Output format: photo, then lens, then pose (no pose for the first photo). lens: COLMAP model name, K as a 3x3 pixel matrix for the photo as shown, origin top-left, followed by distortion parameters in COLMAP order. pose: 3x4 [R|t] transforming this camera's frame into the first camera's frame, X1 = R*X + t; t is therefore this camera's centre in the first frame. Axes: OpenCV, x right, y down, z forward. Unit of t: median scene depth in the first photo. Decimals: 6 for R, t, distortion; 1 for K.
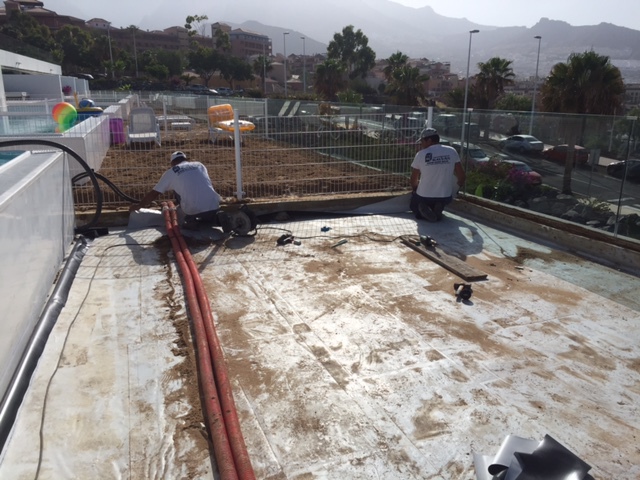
lens RADIAL K [[543.9, 0, 320.0], [0, 543.9, 240.0], [0, 0, 1]] dist [0.078781, -0.097356]
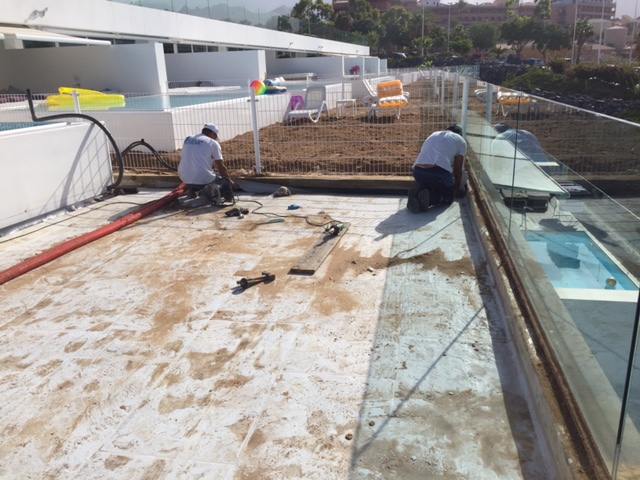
lens RADIAL K [[543.9, 0, 320.0], [0, 543.9, 240.0], [0, 0, 1]] dist [0.078781, -0.097356]
pose [[0.846719, 0.129128, -0.516132, 0.713738], [-0.107037, 0.991609, 0.072488, -0.048150], [0.521162, -0.006132, 0.853436, 0.216909]]
